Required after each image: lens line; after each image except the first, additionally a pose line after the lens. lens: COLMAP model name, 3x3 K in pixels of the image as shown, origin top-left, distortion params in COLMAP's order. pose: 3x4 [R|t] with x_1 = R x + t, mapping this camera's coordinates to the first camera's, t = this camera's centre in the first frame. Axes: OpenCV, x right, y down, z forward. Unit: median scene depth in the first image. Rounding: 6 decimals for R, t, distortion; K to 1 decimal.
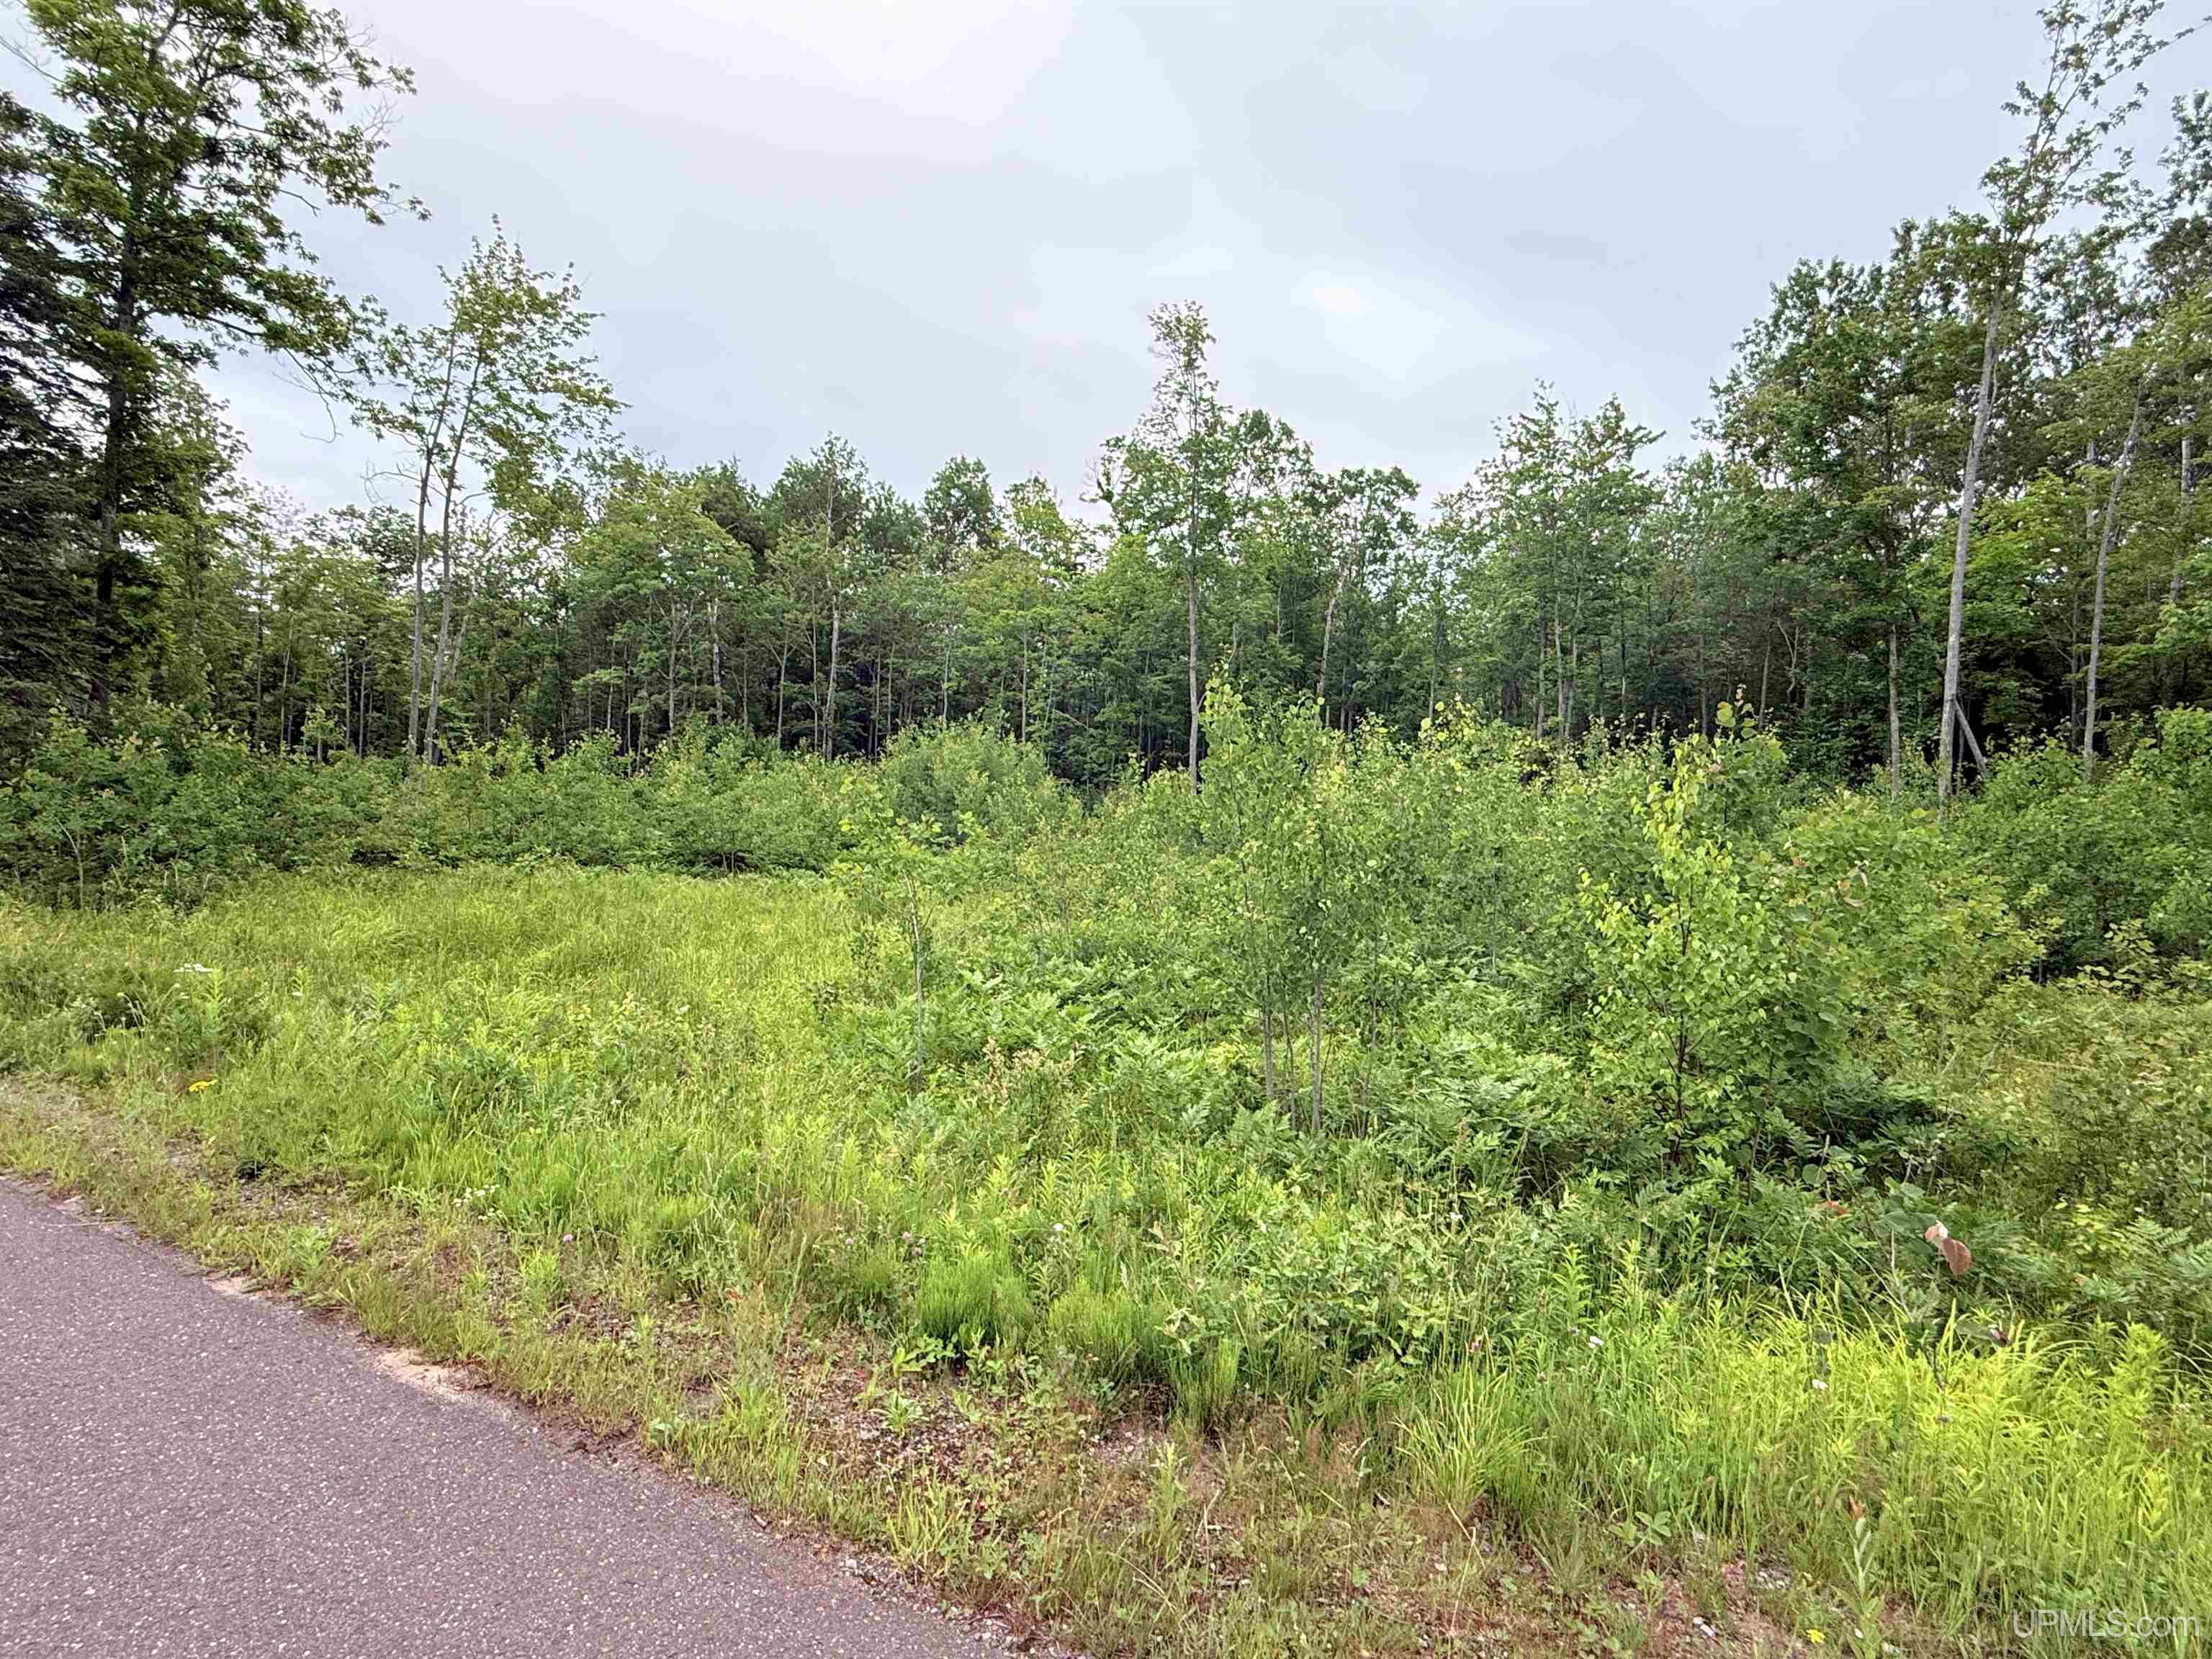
lens RADIAL K [[1146.8, 0, 1111.9], [0, 1146.8, 832.7], [0, 0, 1]] dist [-0.000659, -0.001079]
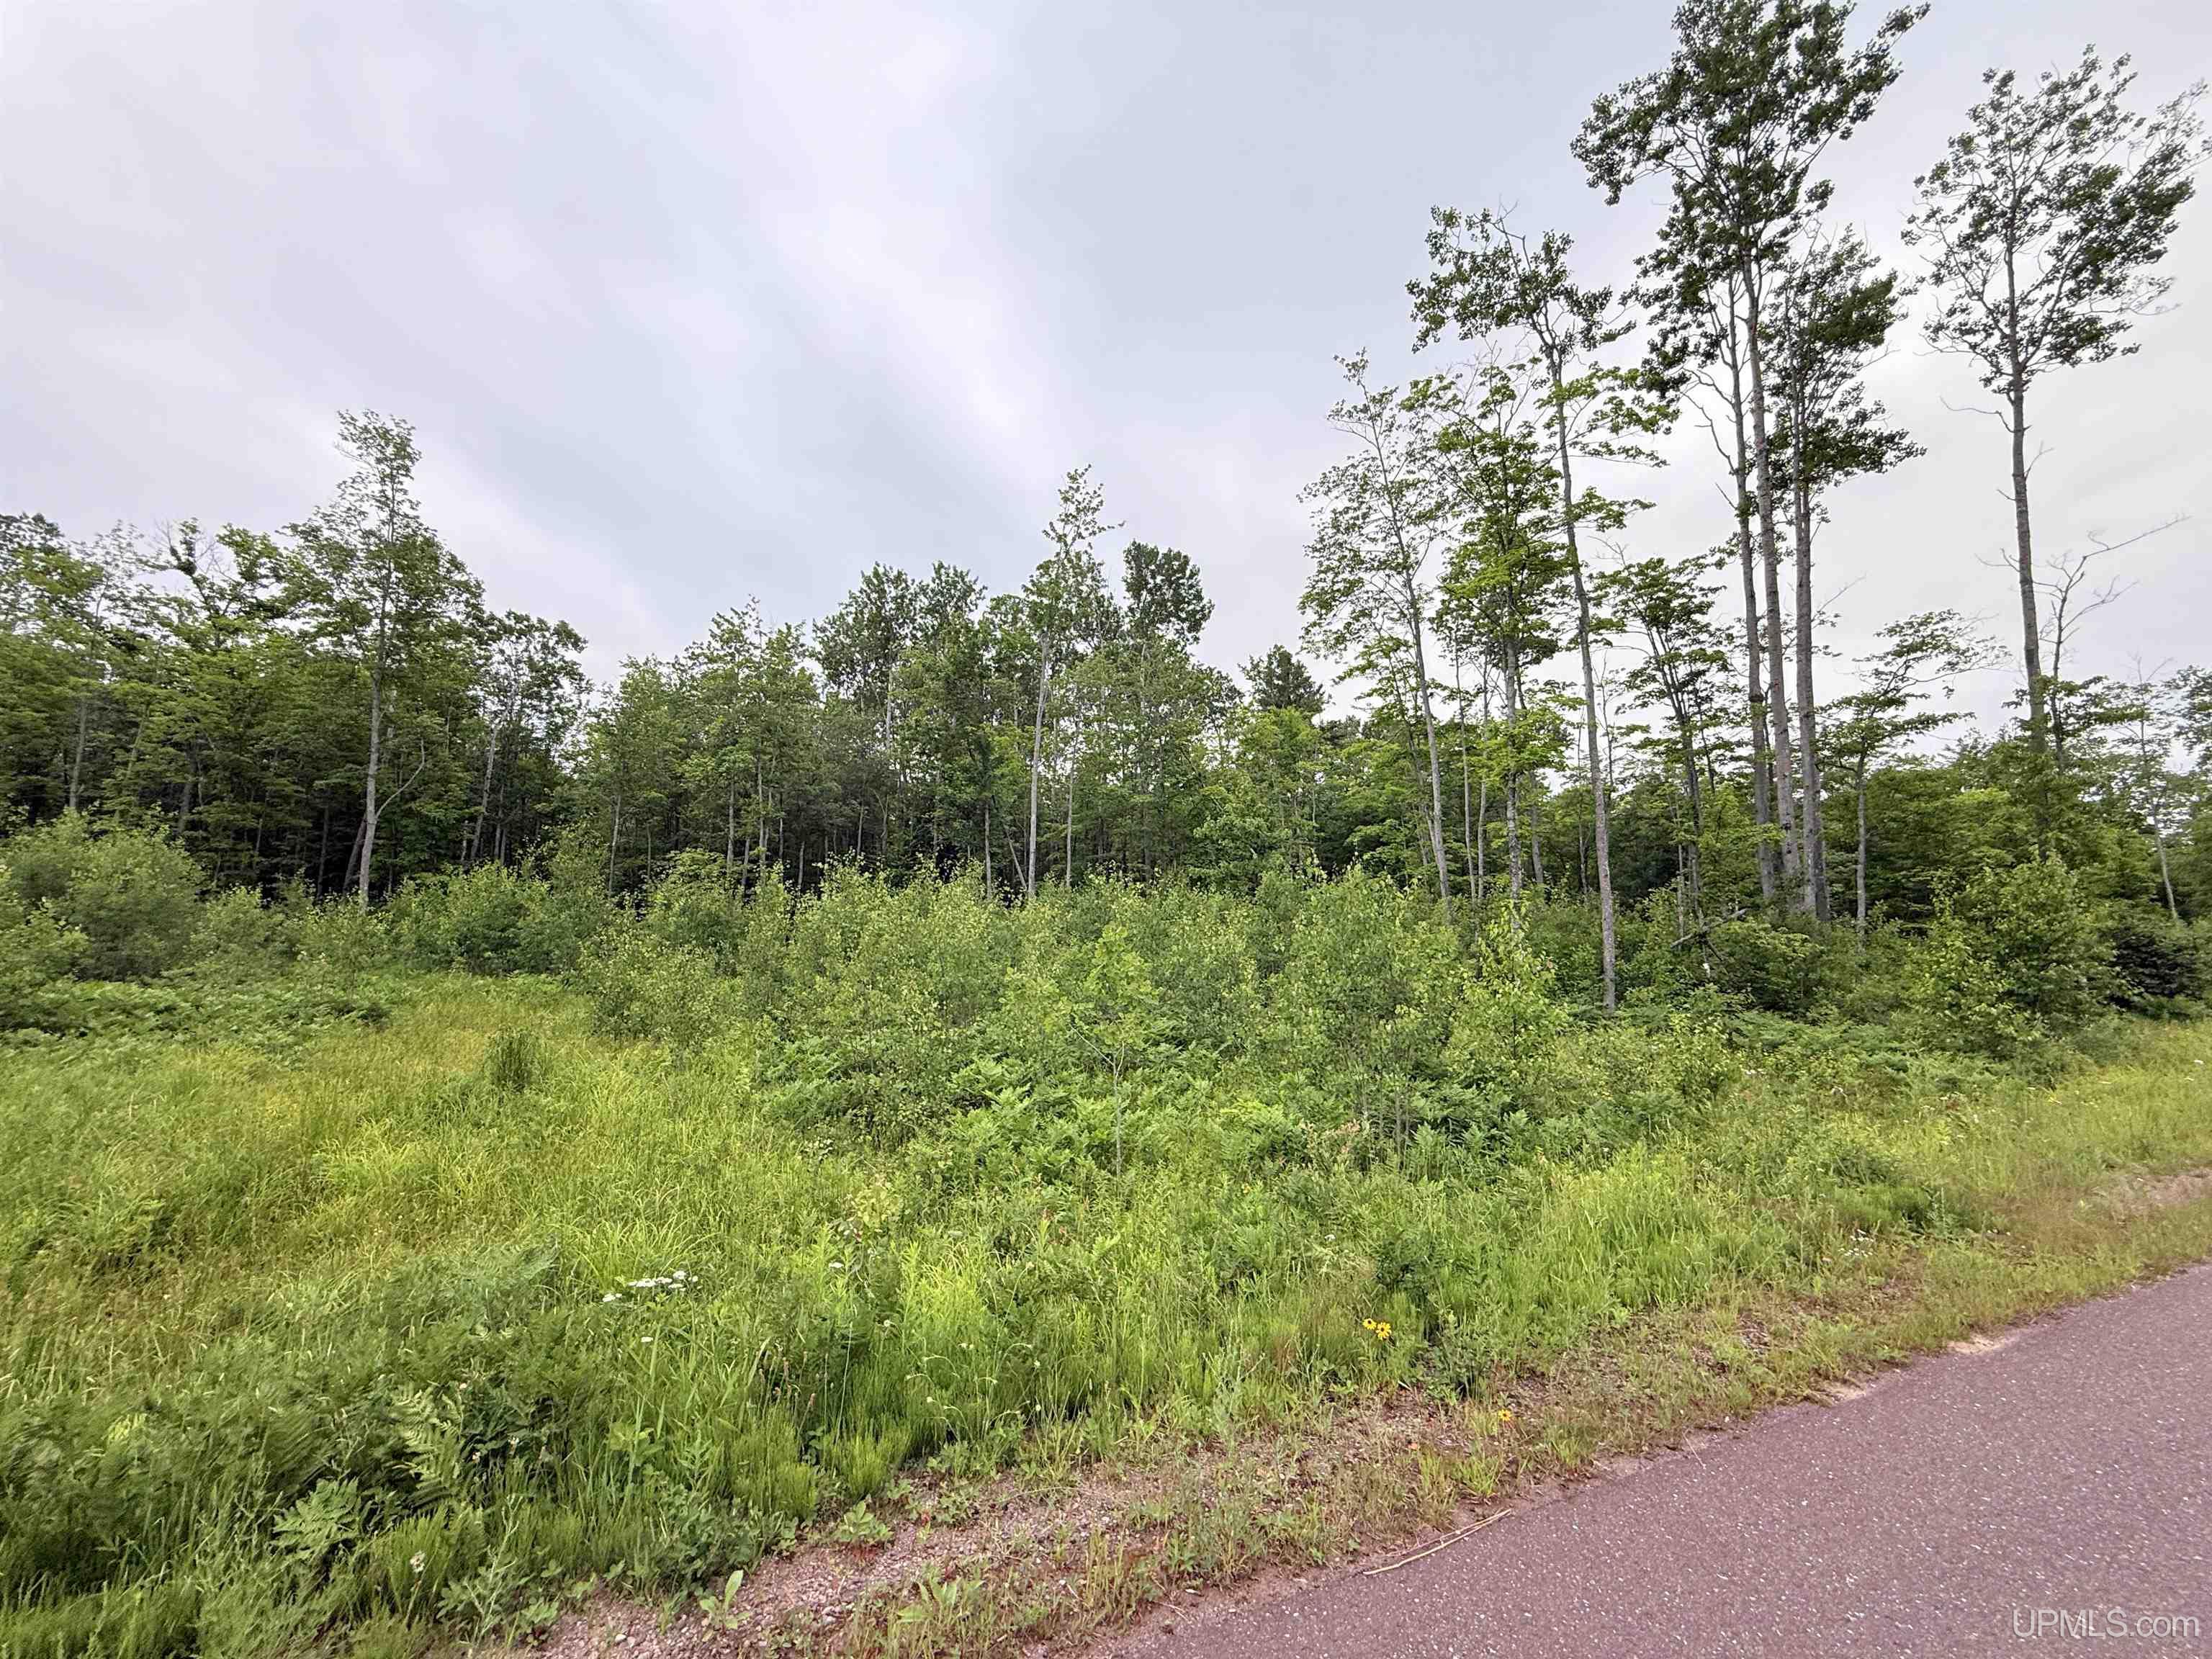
lens RADIAL K [[874.8, 0, 1106.0], [0, 874.8, 829.5], [0, 0, 1]] dist [0.001212, -0.000188]
pose [[0.595398, 0.064118, 0.800869, -0.174538], [0.027877, 0.994562, -0.100350, -0.011305], [-0.802947, 0.082074, 0.590372, 0.089068]]
